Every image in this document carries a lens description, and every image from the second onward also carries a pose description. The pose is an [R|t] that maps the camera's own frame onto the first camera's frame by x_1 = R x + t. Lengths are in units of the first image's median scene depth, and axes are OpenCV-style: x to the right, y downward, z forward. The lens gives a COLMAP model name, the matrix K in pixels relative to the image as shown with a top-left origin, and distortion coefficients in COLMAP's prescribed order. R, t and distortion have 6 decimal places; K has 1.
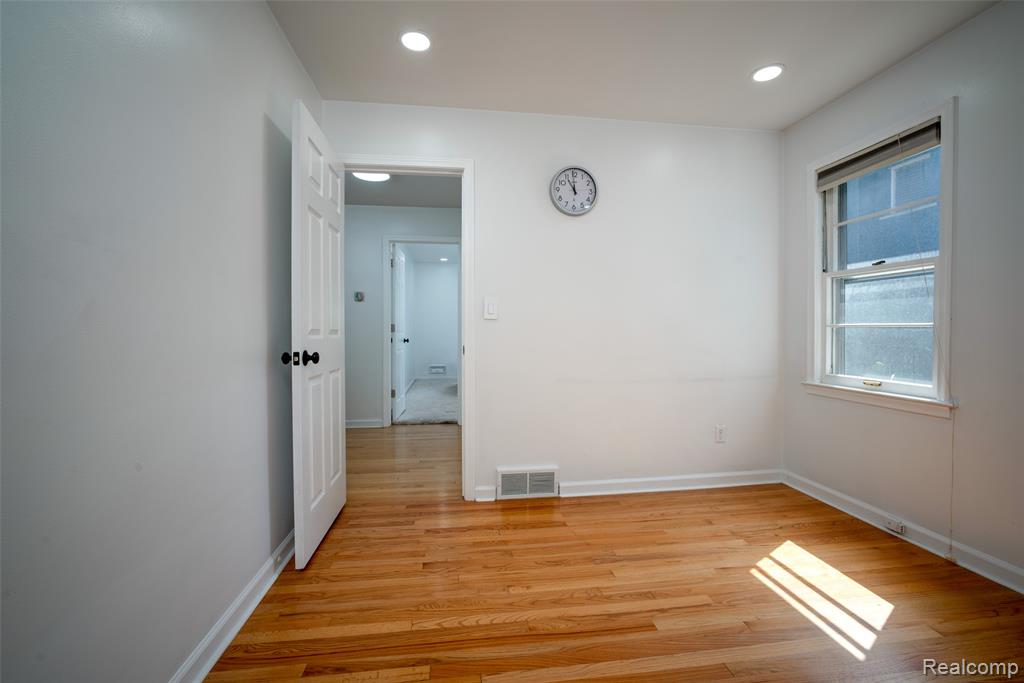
lens RADIAL K [[431.8, 0, 511.3], [0, 431.8, 335.1], [0, 0, 1]] dist [-0.018047, 0.000411]
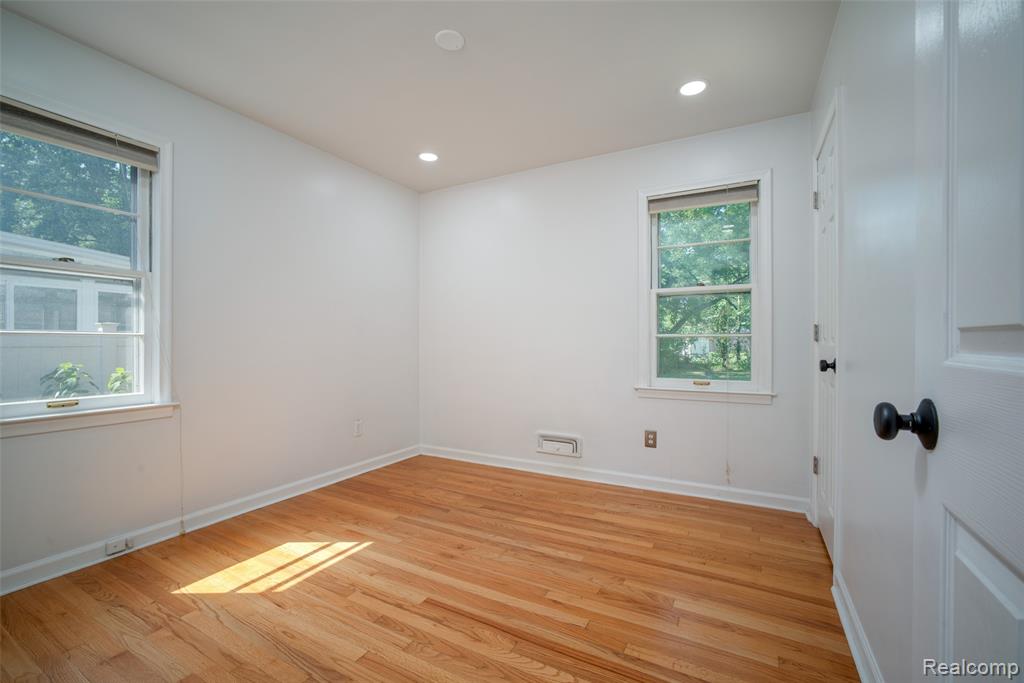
lens RADIAL K [[431.8, 0, 515.0], [0, 431.8, 342.4], [0, 0, 1]] dist [-0.018047, 0.000411]
pose [[-0.801950, -0.003156, 0.597382, -0.482966], [0.005305, 0.999909, 0.012405, -0.016455], [-0.597367, 0.013117, -0.801861, 1.592979]]
